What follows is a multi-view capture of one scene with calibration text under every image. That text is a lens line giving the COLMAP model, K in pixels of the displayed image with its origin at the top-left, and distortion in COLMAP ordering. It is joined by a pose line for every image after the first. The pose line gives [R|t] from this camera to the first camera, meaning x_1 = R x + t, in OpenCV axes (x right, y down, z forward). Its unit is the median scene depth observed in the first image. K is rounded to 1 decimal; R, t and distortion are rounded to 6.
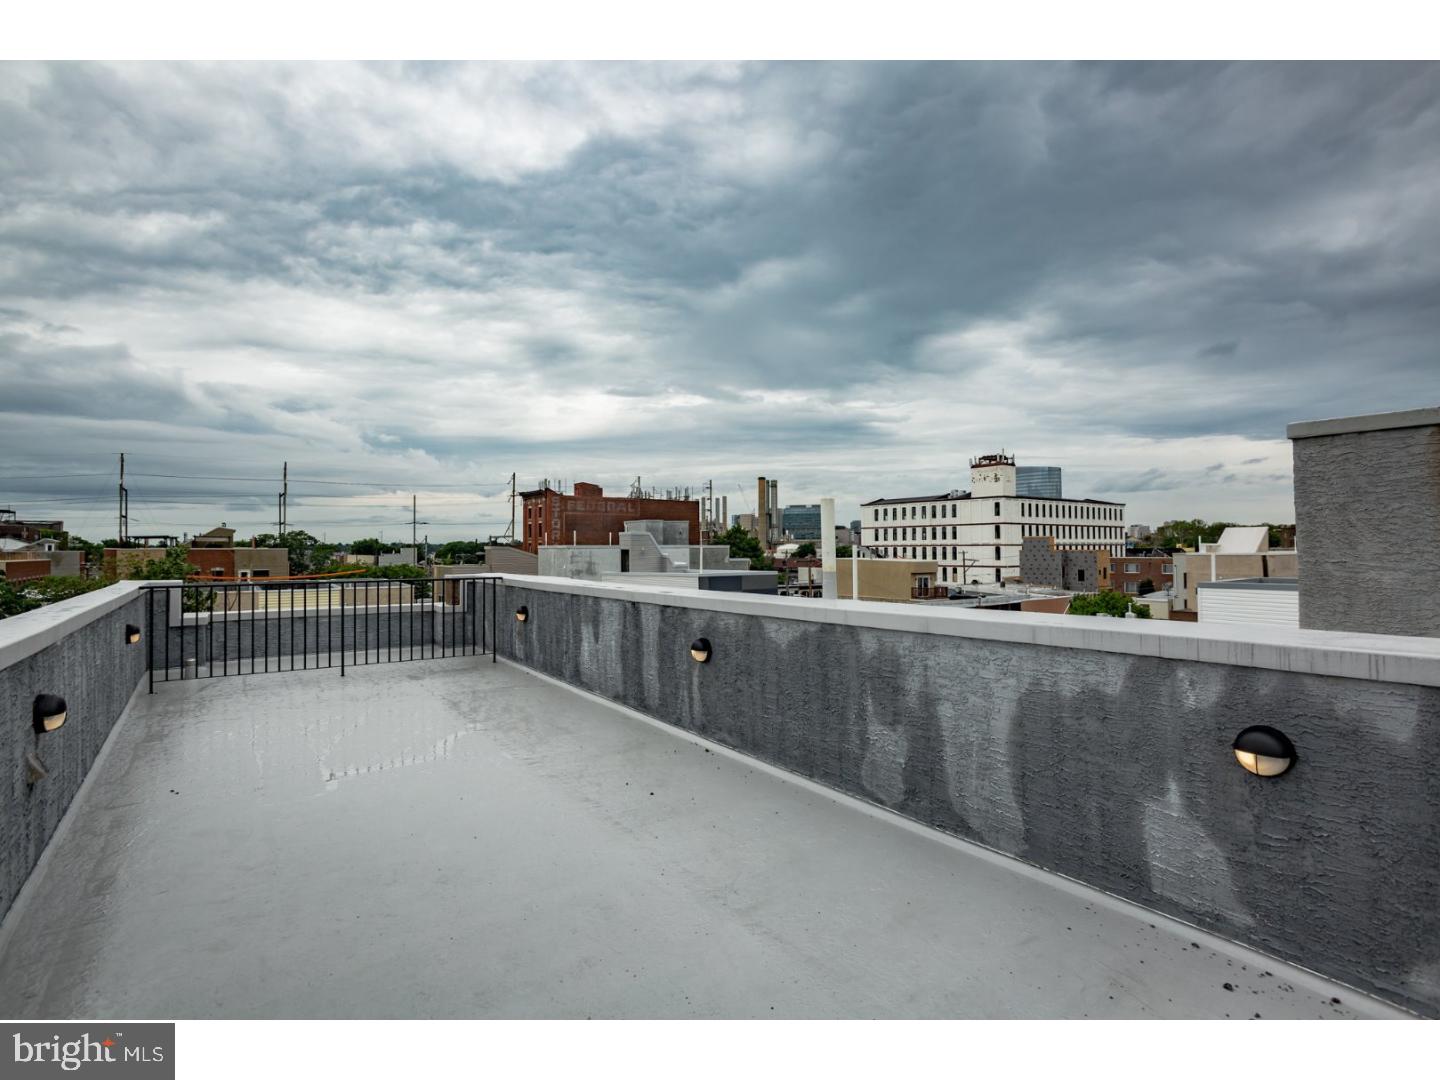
lens RADIAL K [[728.5, 0, 721.3], [0, 728.5, 537.2], [0, 0, 1]] dist [0.000099, 0.000009]
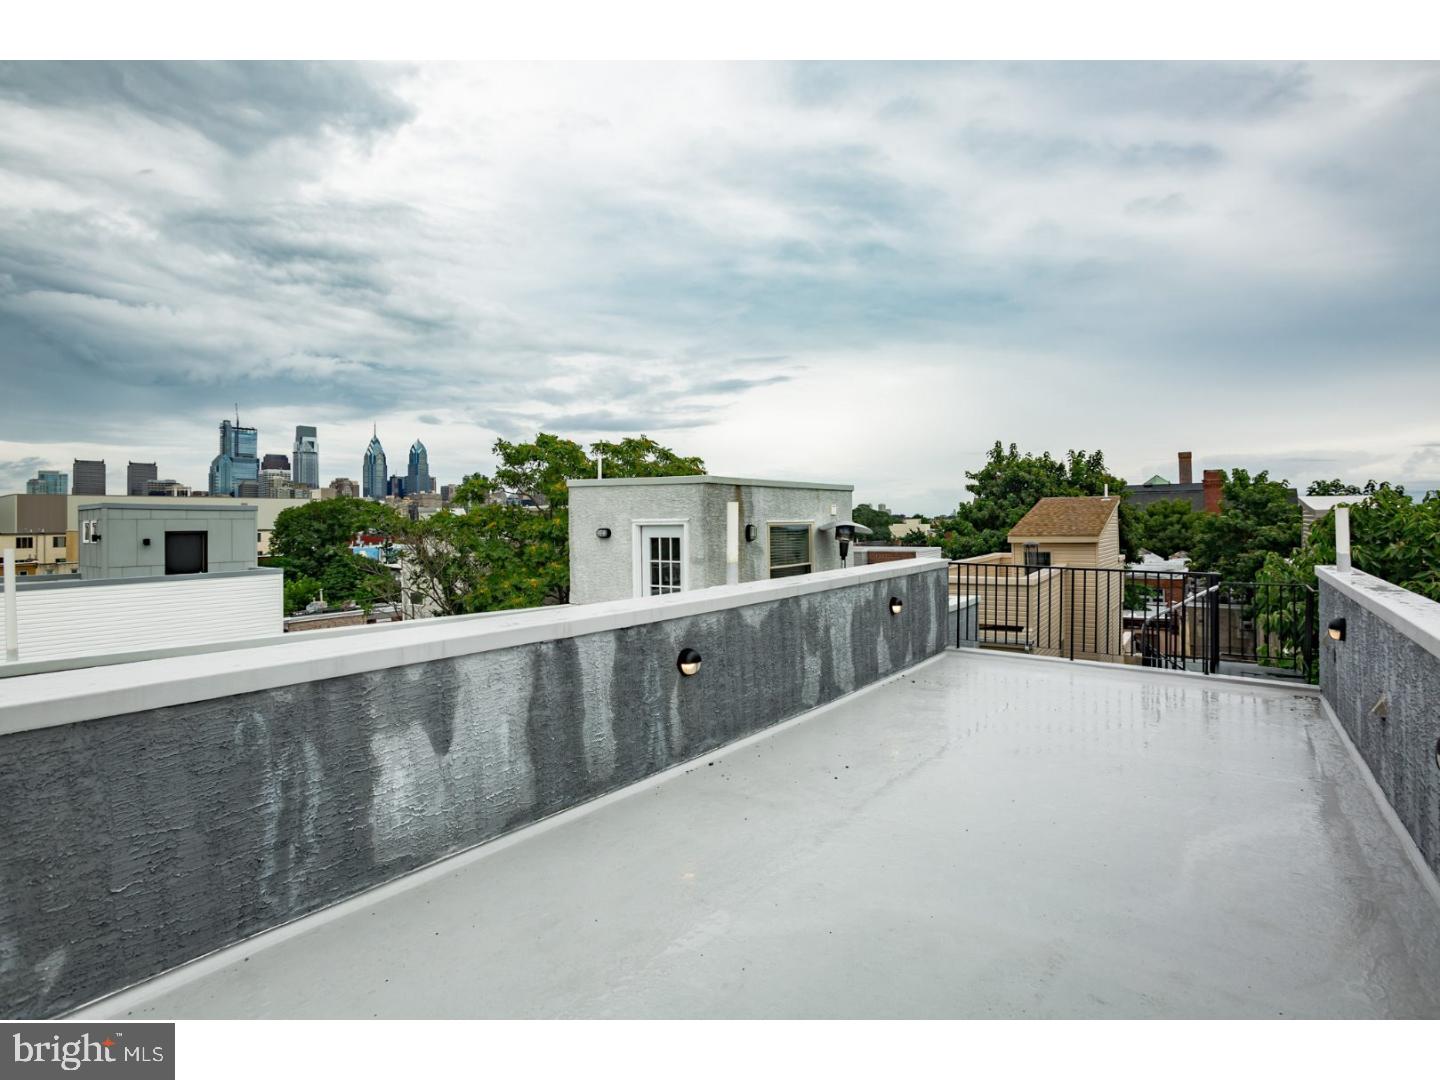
lens RADIAL K [[728.5, 0, 721.5], [0, 728.5, 534.7], [0, 0, 1]] dist [0.000099, 0.000009]
pose [[-0.301716, -0.006881, 0.953373, -0.983360], [0.003455, 0.999959, 0.008311, -0.007937], [-0.953392, 0.005802, -0.301680, 1.369628]]
